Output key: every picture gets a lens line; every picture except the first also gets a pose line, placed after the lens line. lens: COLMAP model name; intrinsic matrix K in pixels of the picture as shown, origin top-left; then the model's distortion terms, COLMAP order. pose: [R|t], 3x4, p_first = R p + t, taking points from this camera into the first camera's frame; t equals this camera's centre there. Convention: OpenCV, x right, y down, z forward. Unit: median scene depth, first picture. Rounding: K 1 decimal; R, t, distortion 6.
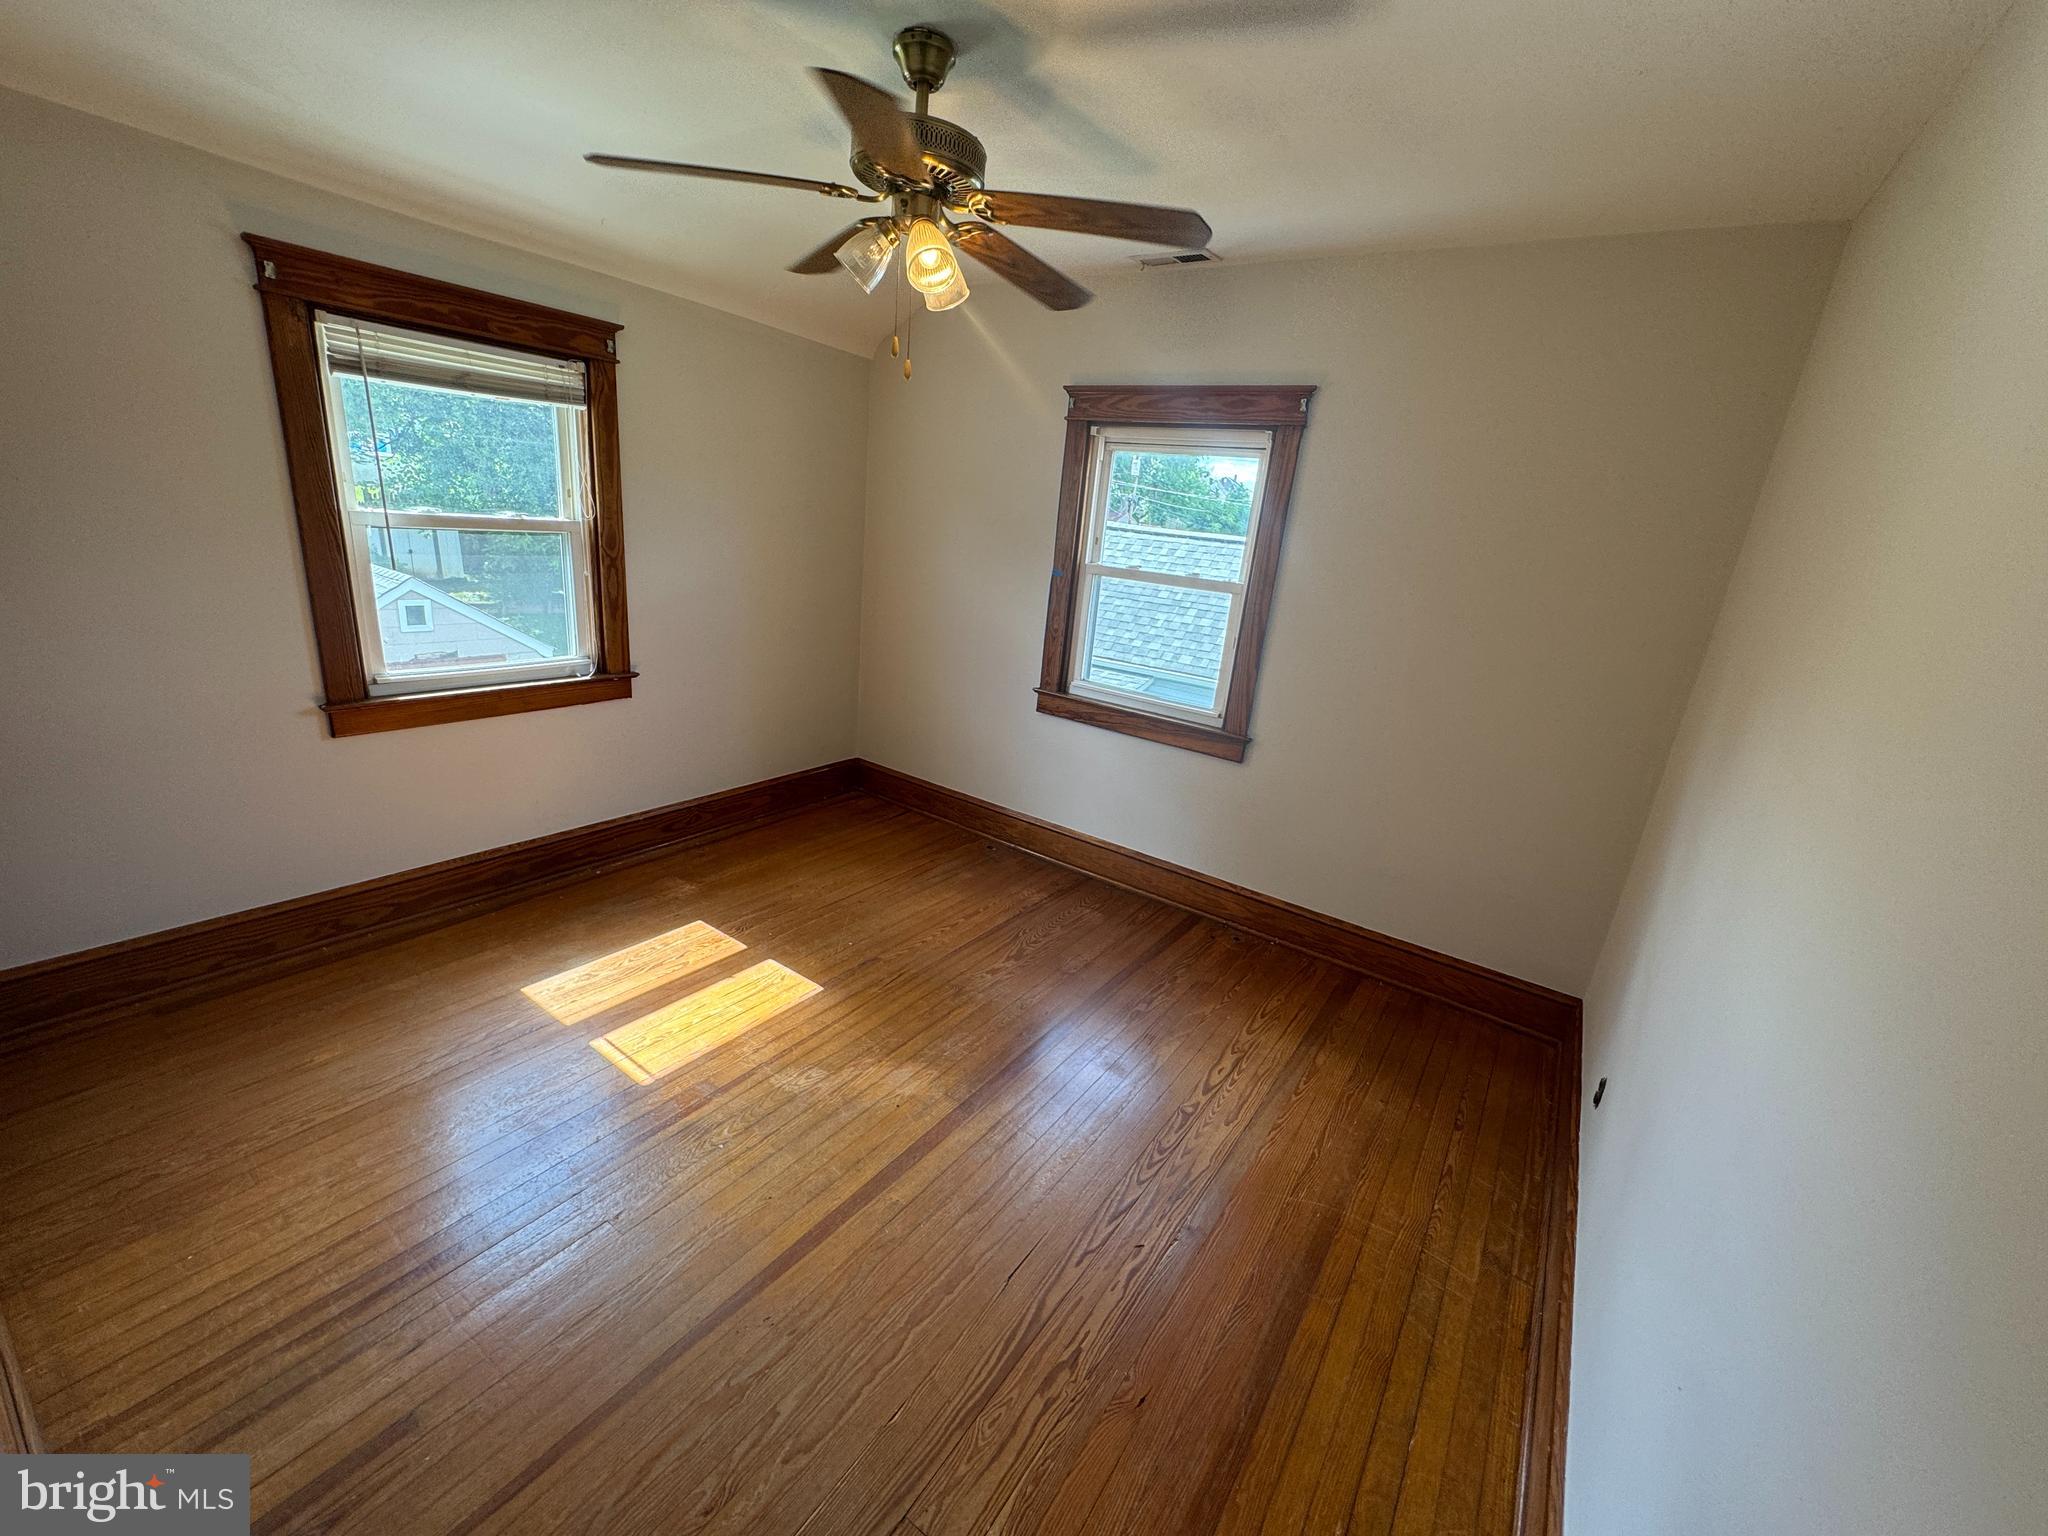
lens RADIAL K [[820.8, 0, 1024.0], [0, 820.8, 768.0], [0, 0, 1]] dist [0.000753, 0.000068]
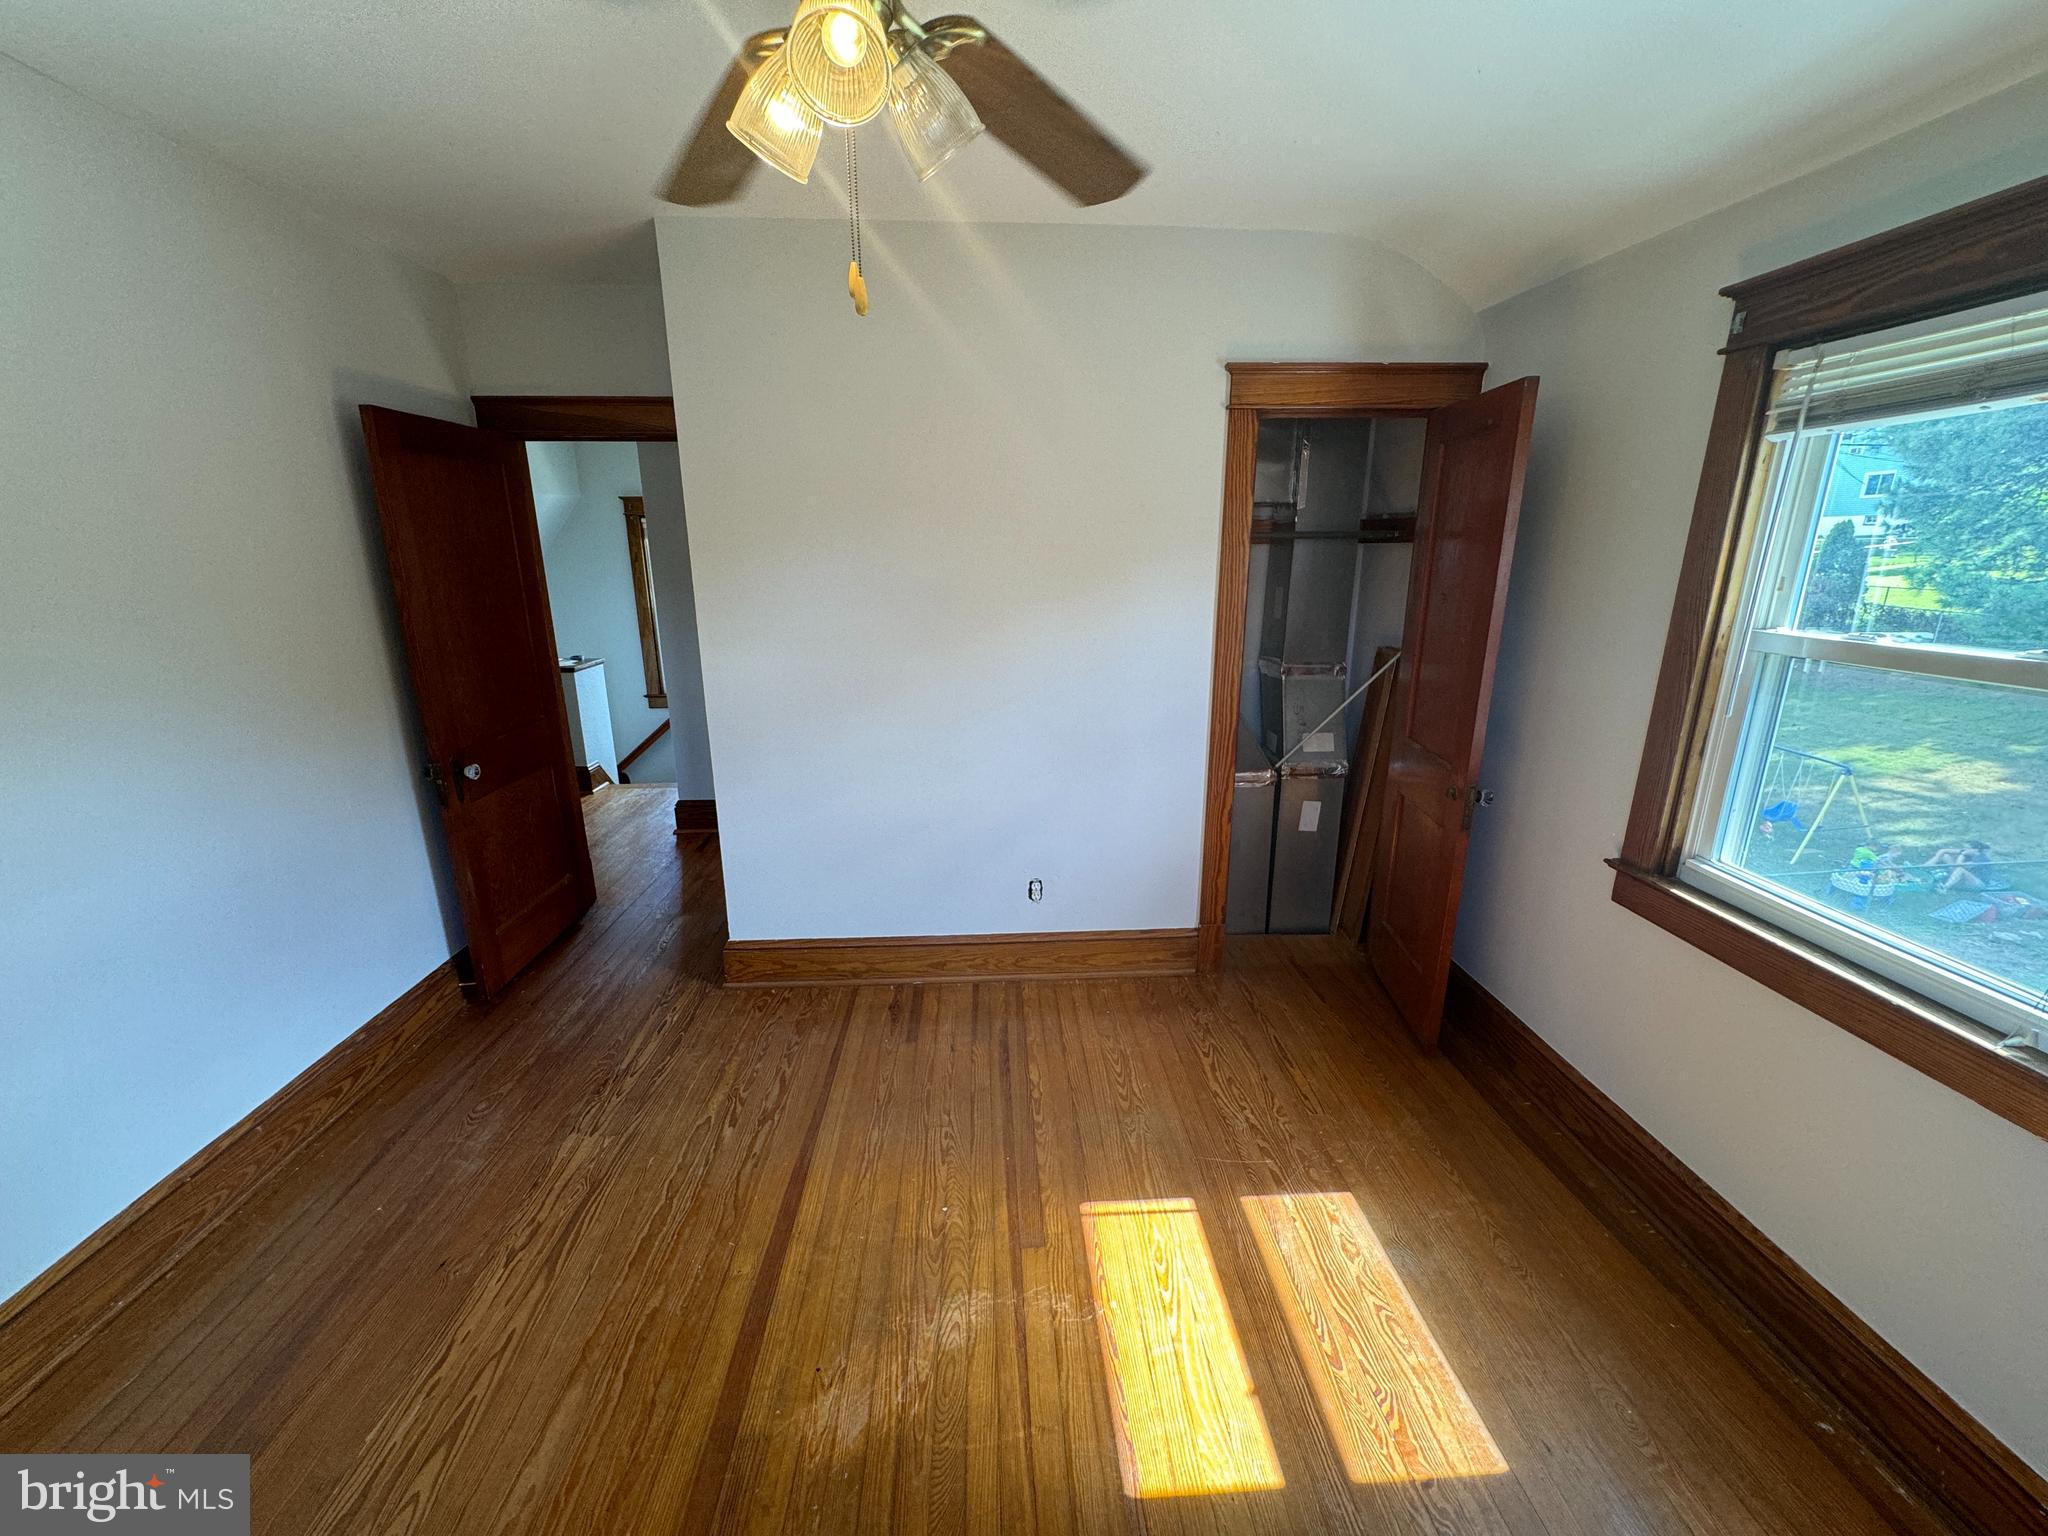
lens RADIAL K [[820.8, 0, 1024.0], [0, 820.8, 768.0], [0, 0, 1]] dist [0.000753, 0.000068]
pose [[-0.789869, 0.068785, -0.609406, 0.102943], [-0.251764, 0.869727, 0.424487, -0.384691], [0.559215, 0.488716, -0.669653, 1.285175]]
